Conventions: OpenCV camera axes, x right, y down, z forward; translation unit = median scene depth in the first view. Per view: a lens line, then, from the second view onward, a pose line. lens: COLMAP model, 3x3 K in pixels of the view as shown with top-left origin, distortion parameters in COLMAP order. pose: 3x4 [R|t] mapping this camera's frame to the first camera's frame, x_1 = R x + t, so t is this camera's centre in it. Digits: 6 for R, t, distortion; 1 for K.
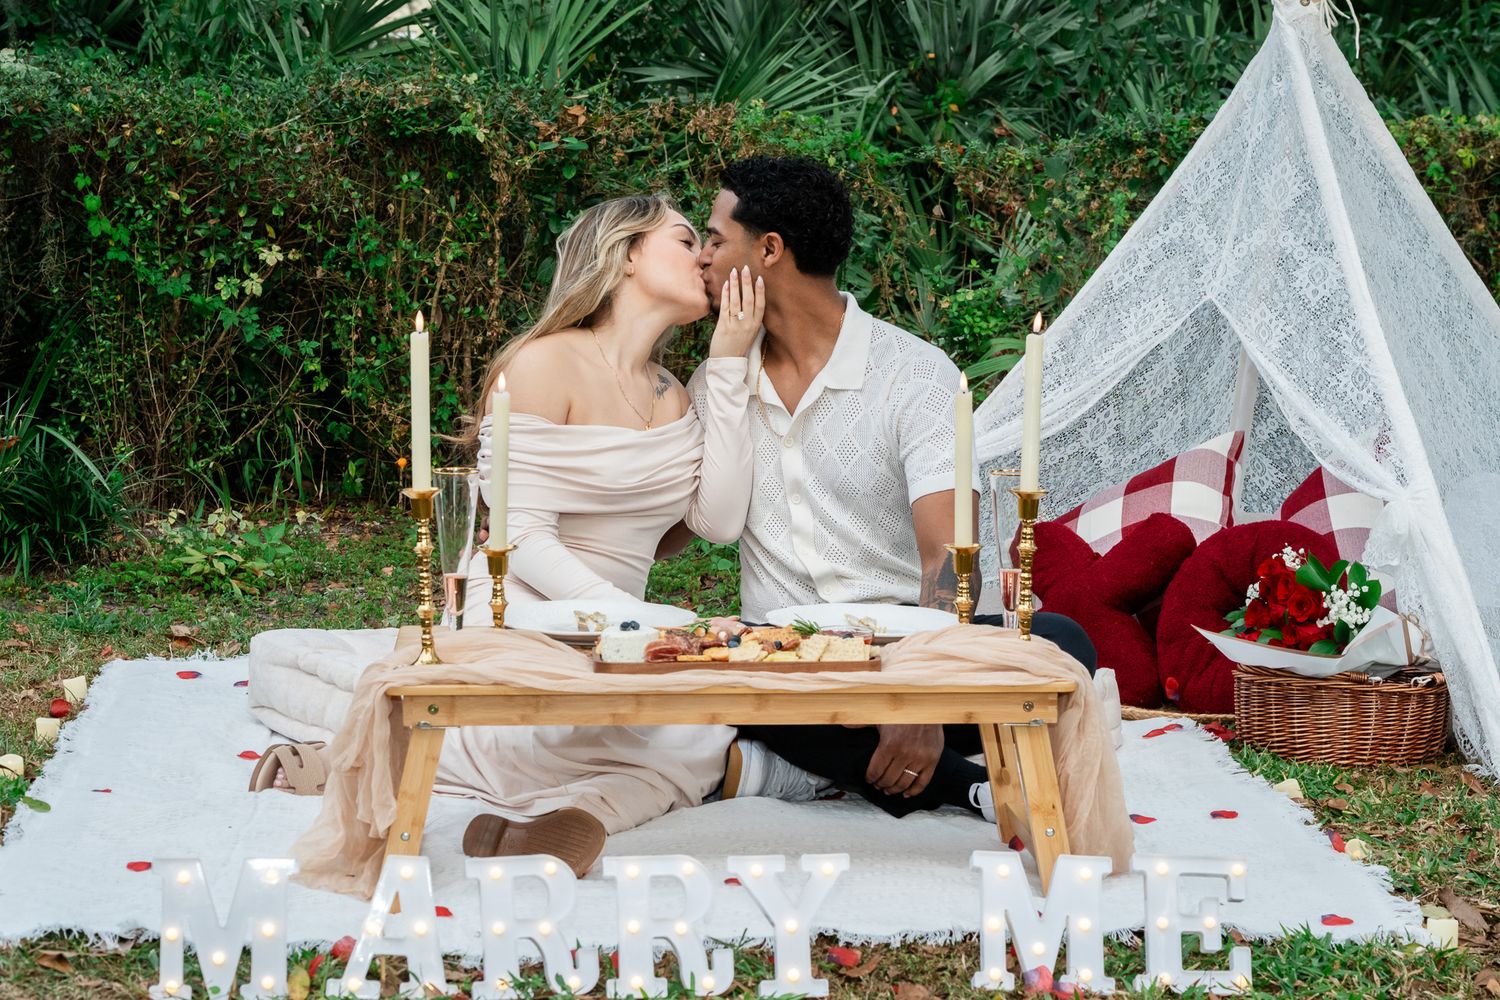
lens RADIAL K [[3057.6, 0, 750.0], [0, 3057.6, 500.0], [0, 0, 1]] dist [-0.016678, 0.167232]
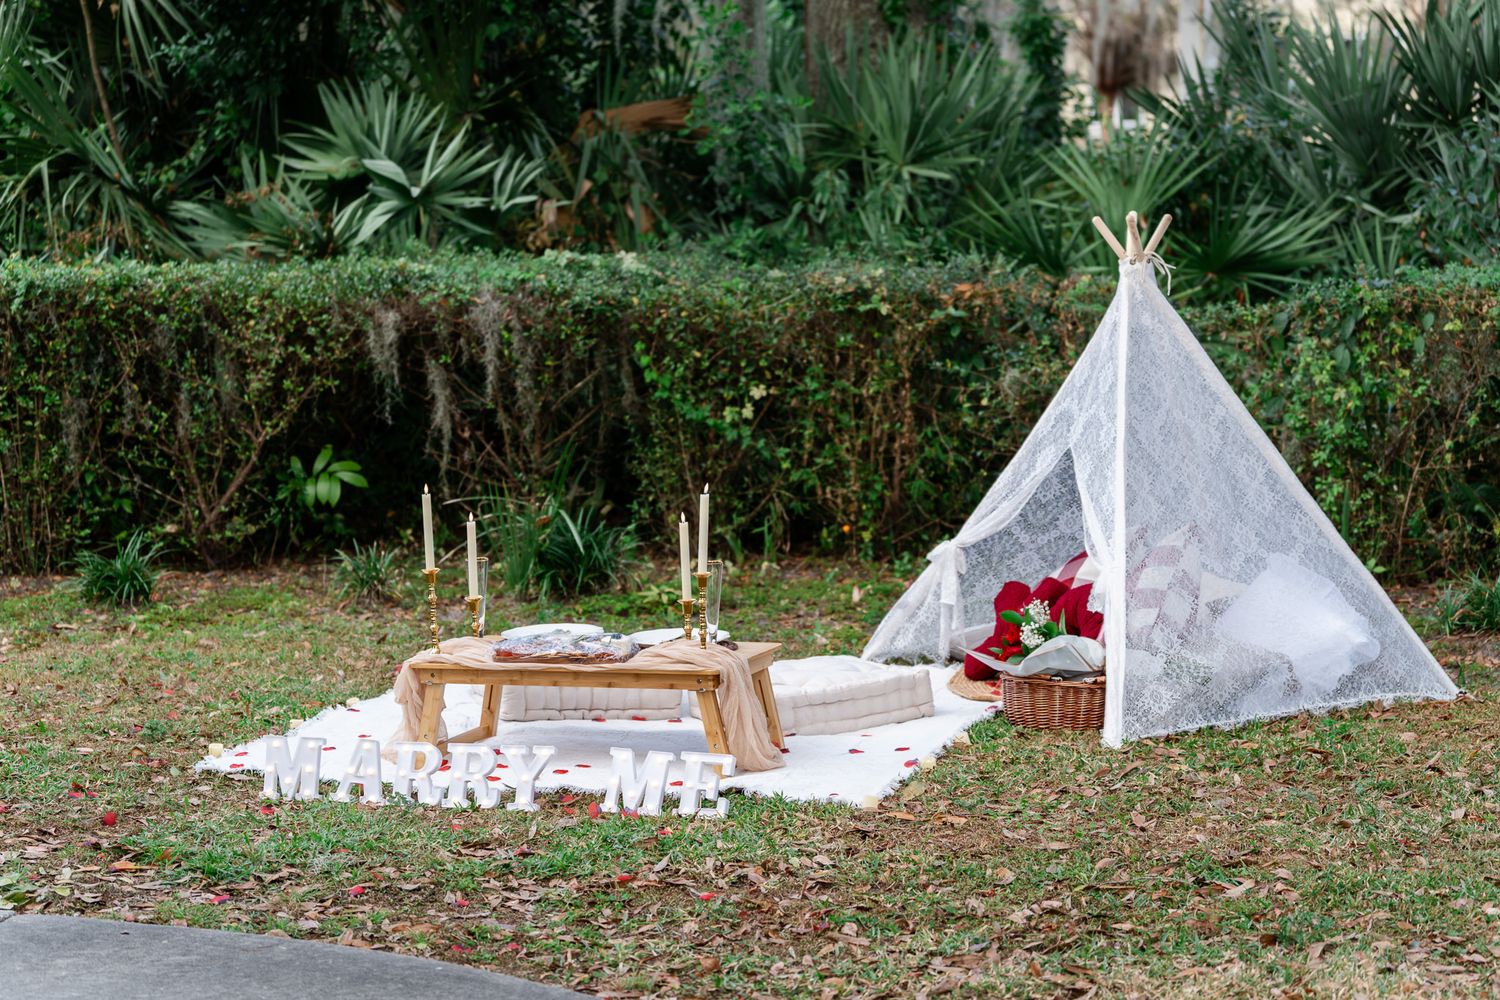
lens RADIAL K [[3397.8, 0, 750.0], [0, 3397.8, 500.0], [0, 0, 1]] dist [0.039978, 0.042671]
pose [[0.899581, 0.002976, -0.436743, 0.585539], [-0.002935, 0.999995, 0.000769, -0.028280], [0.436743, 0.000590, 0.899586, -0.525771]]
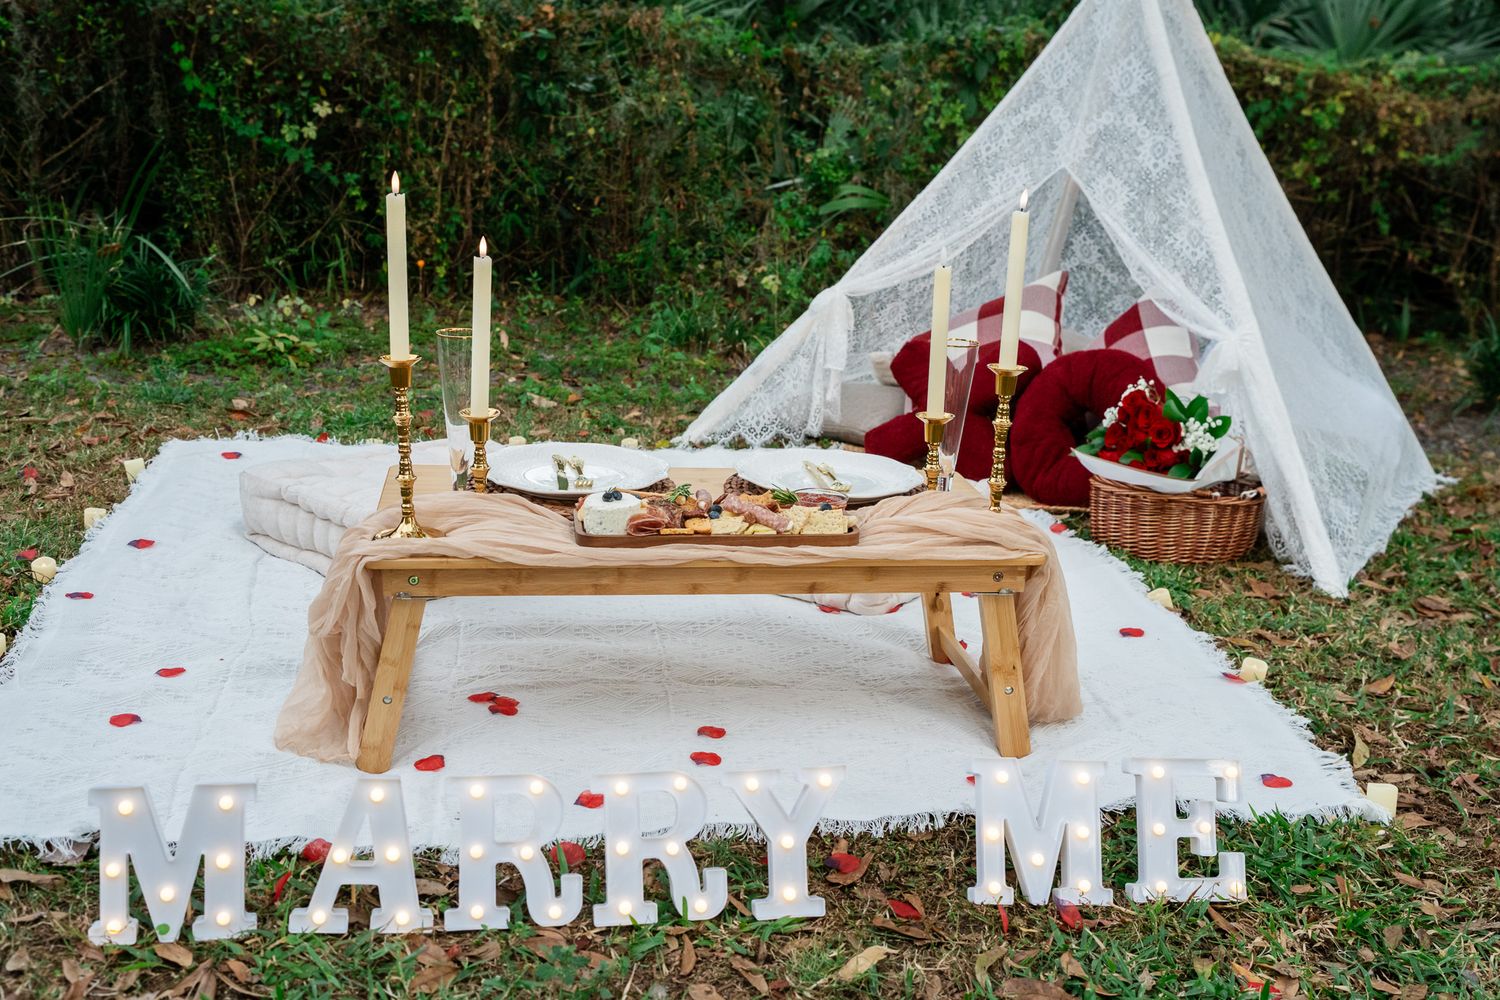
lens RADIAL K [[1602.2, 0, 750.0], [0, 1602.2, 500.0], [0, 0, 1]] dist [0.003667, 0.003096]
pose [[0.997049, 0.012483, 0.075745, -0.018318], [-0.023858, 0.988217, 0.151190, -0.020530], [-0.072966, -0.152551, 0.985598, 0.256215]]
